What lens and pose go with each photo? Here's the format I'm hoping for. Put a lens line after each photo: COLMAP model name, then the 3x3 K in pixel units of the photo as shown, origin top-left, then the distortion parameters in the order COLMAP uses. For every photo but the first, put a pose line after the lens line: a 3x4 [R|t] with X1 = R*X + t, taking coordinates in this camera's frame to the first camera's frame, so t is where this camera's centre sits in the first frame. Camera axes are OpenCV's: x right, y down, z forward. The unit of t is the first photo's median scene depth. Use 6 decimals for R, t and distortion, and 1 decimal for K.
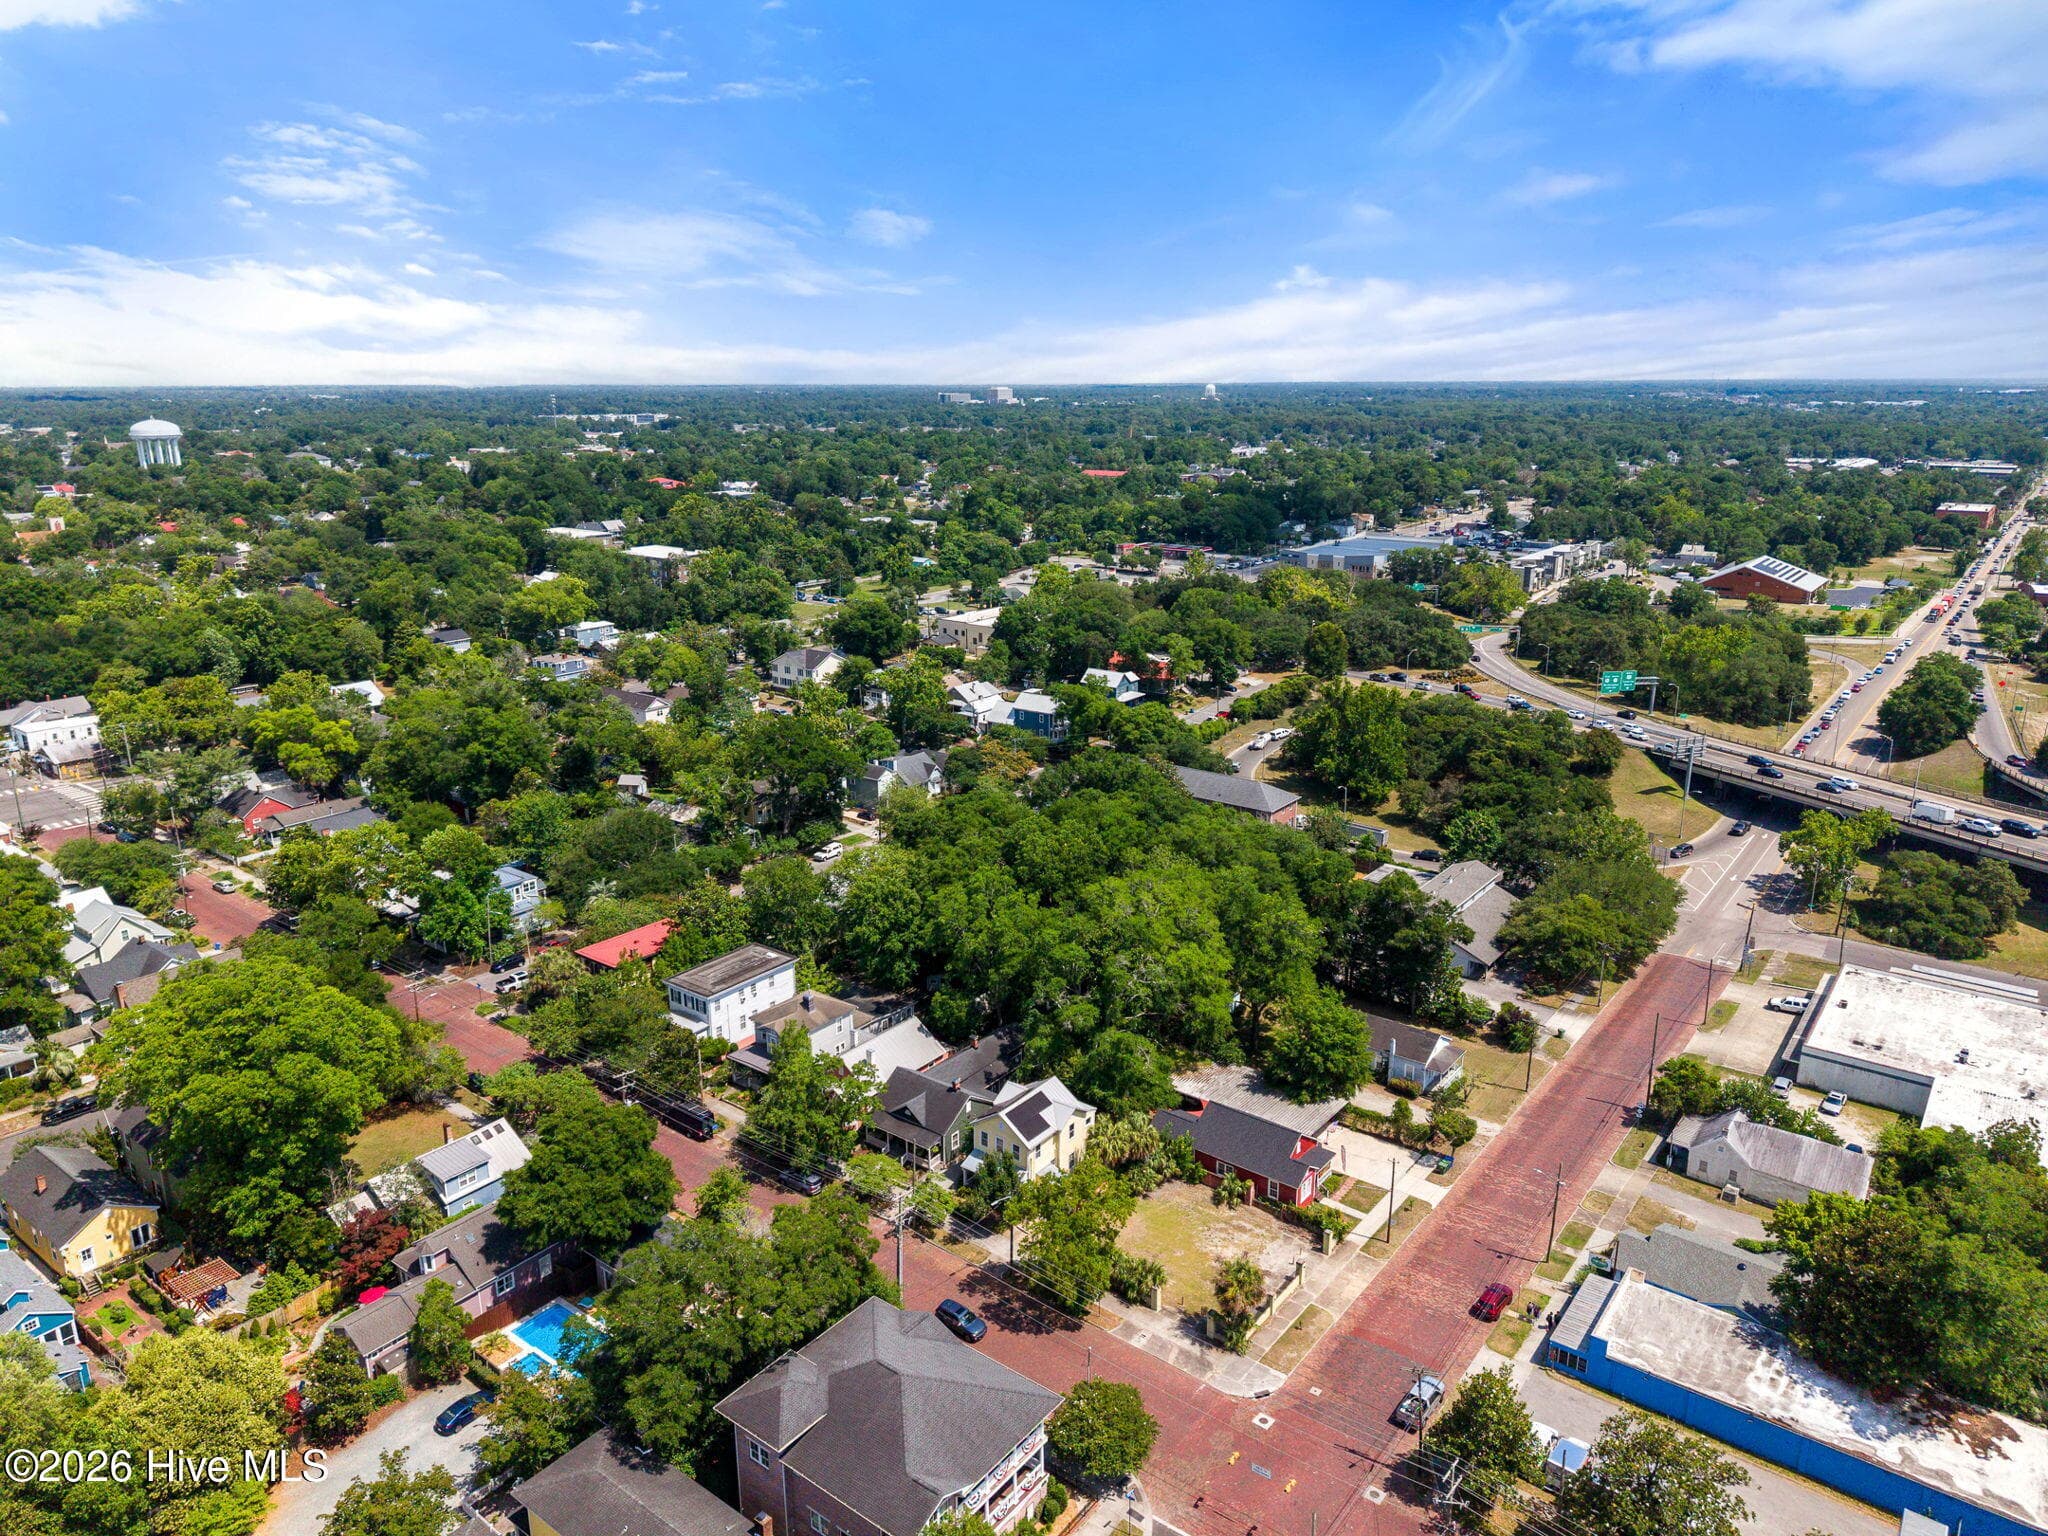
lens RADIAL K [[1377.4, 0, 1034.3], [0, 1377.4, 780.8], [0, 0, 1]] dist [0.038081, -0.048231]
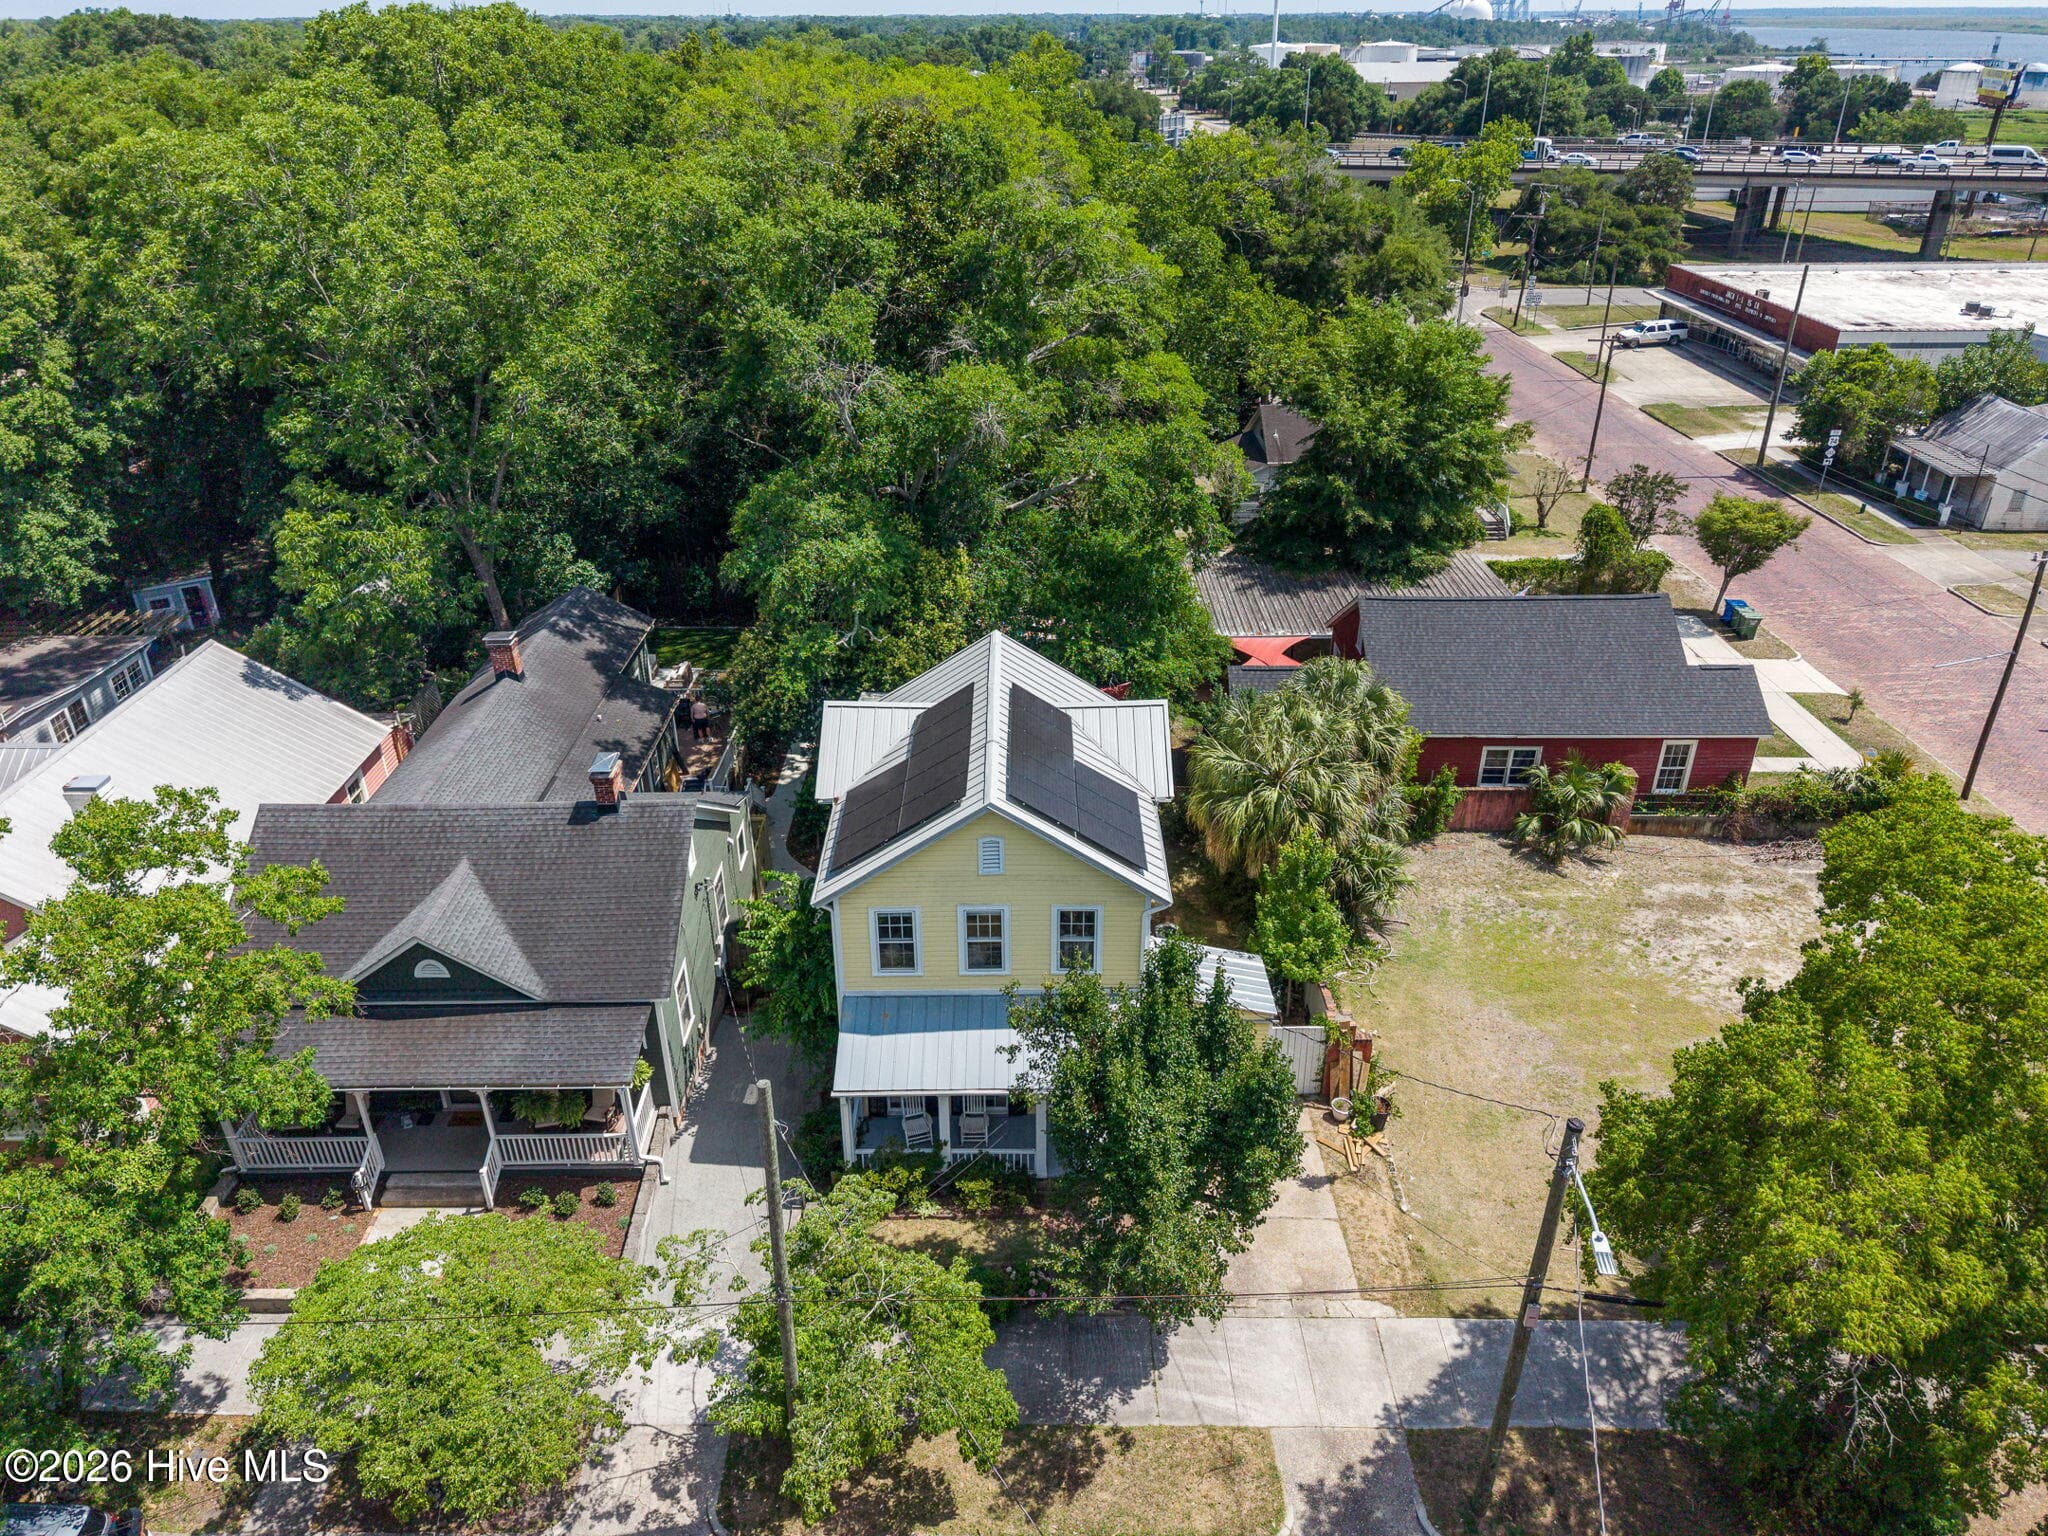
lens RADIAL K [[1377.4, 0, 1034.3], [0, 1377.4, 780.8], [0, 0, 1]] dist [0.038081, -0.048231]
pose [[0.792072, -0.291502, 0.536329, -0.110201], [0.175923, 0.950342, 0.256714, 0.154692], [-0.584529, -0.108983, 0.804021, 0.690292]]
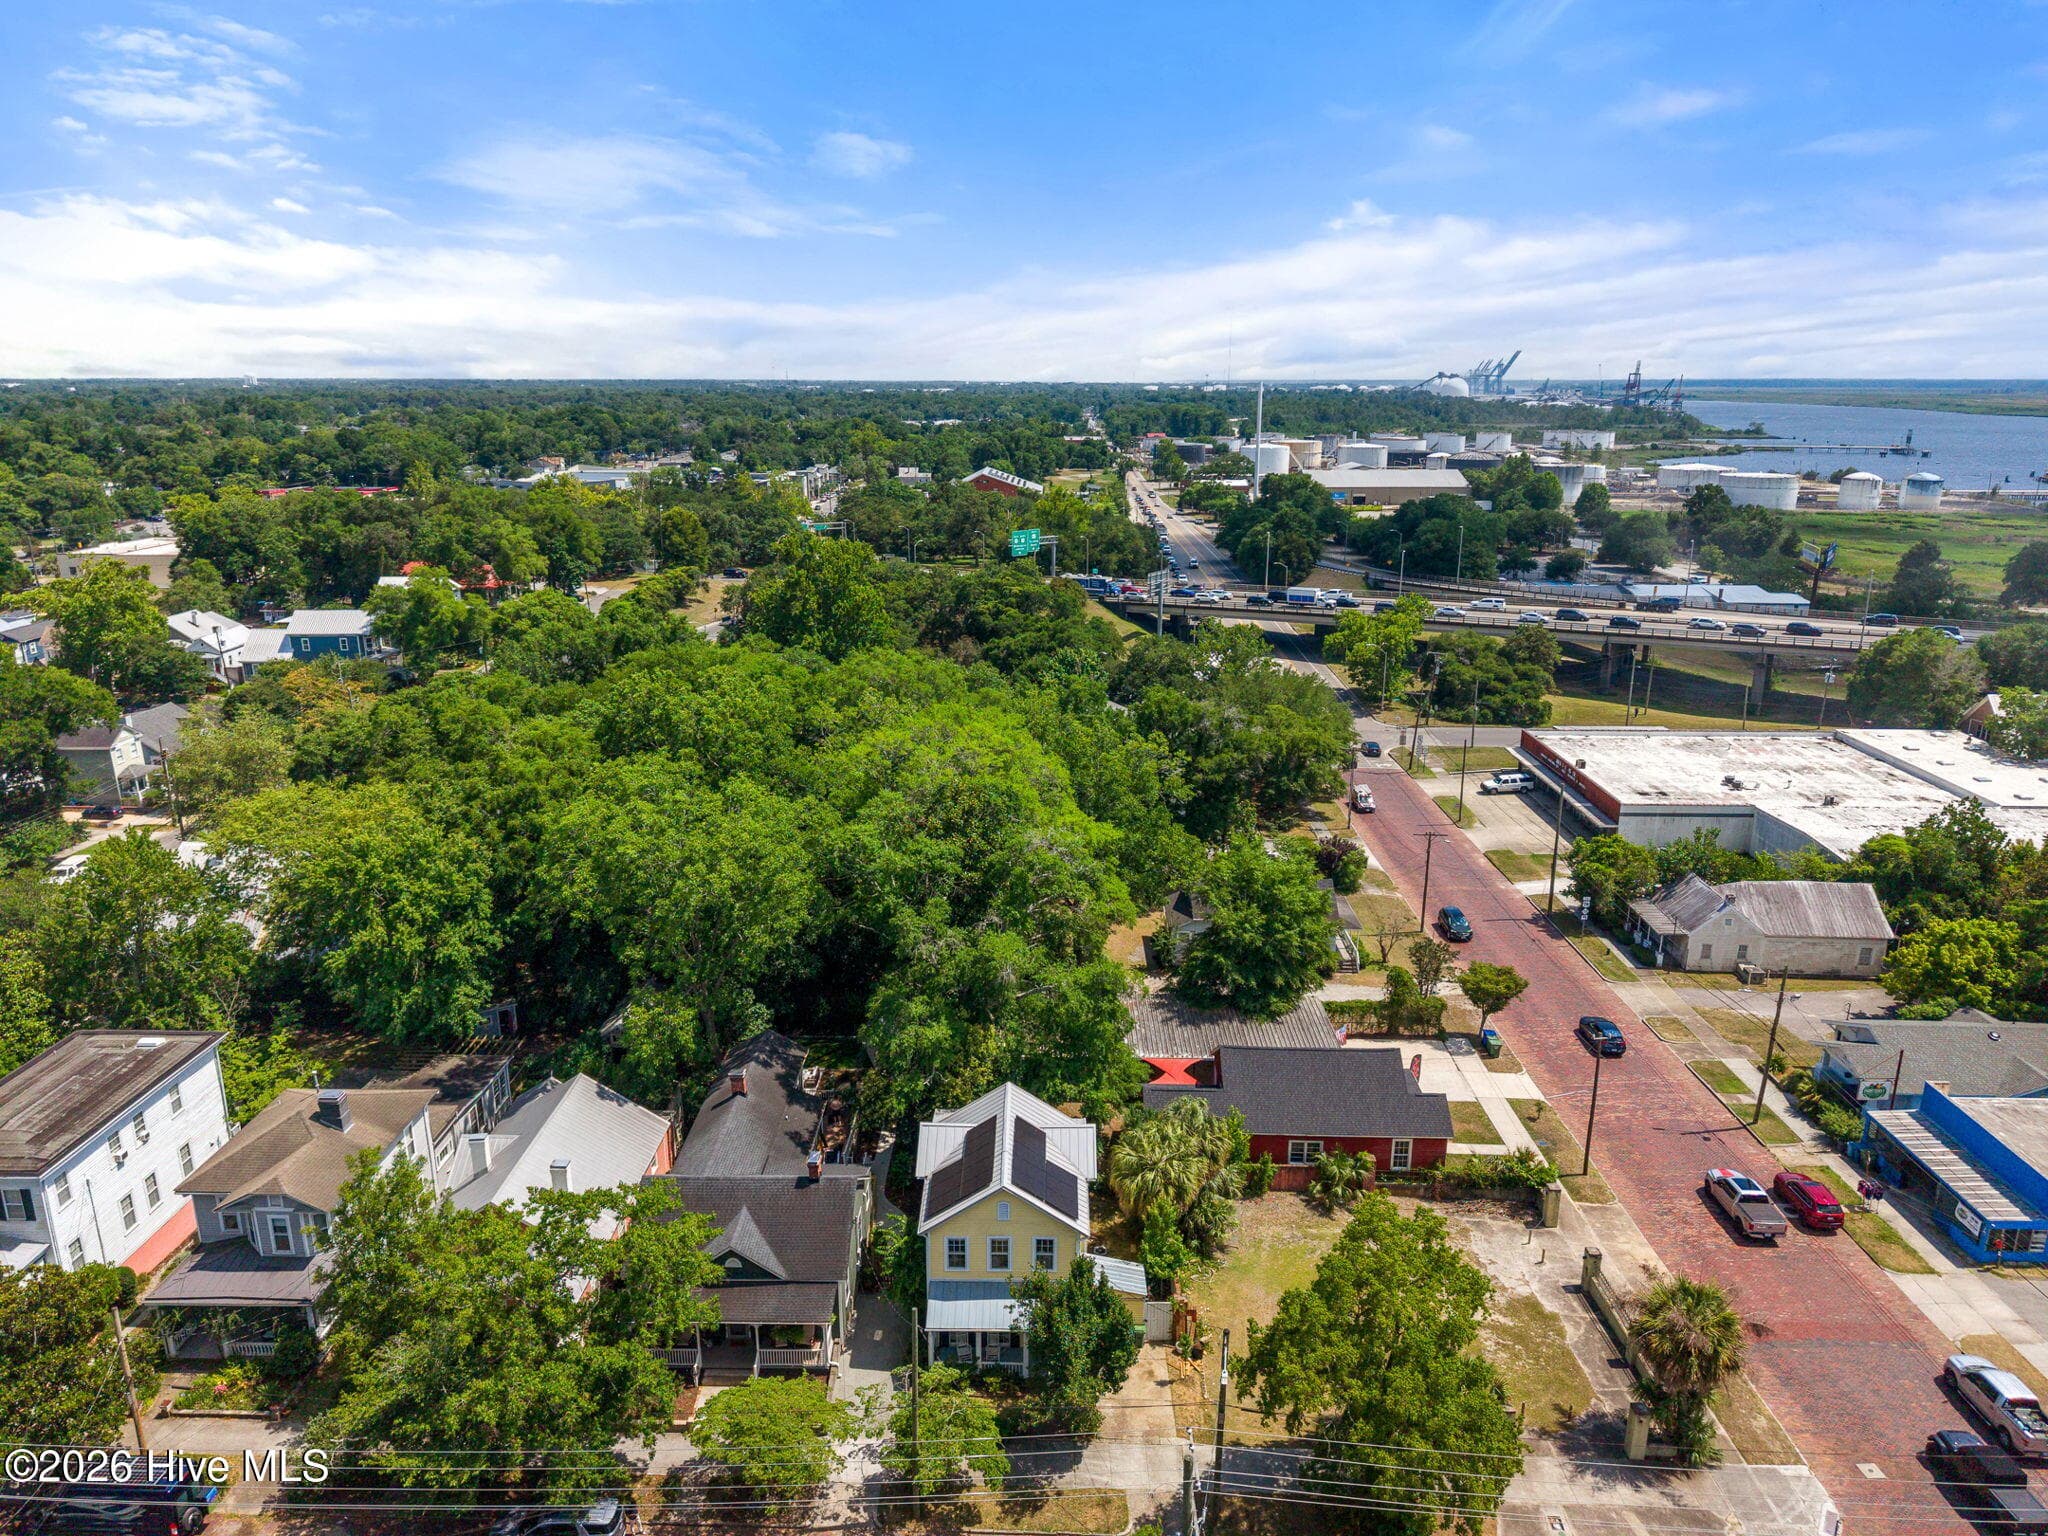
lens RADIAL K [[1377.4, 0, 1034.3], [0, 1377.4, 780.8], [0, 0, 1]] dist [0.038081, -0.048231]
pose [[0.803266, -0.161620, 0.573273, -0.214684], [0.164581, 0.985236, 0.047152, 0.074873], [-0.572430, 0.056475, 0.818006, 0.512063]]
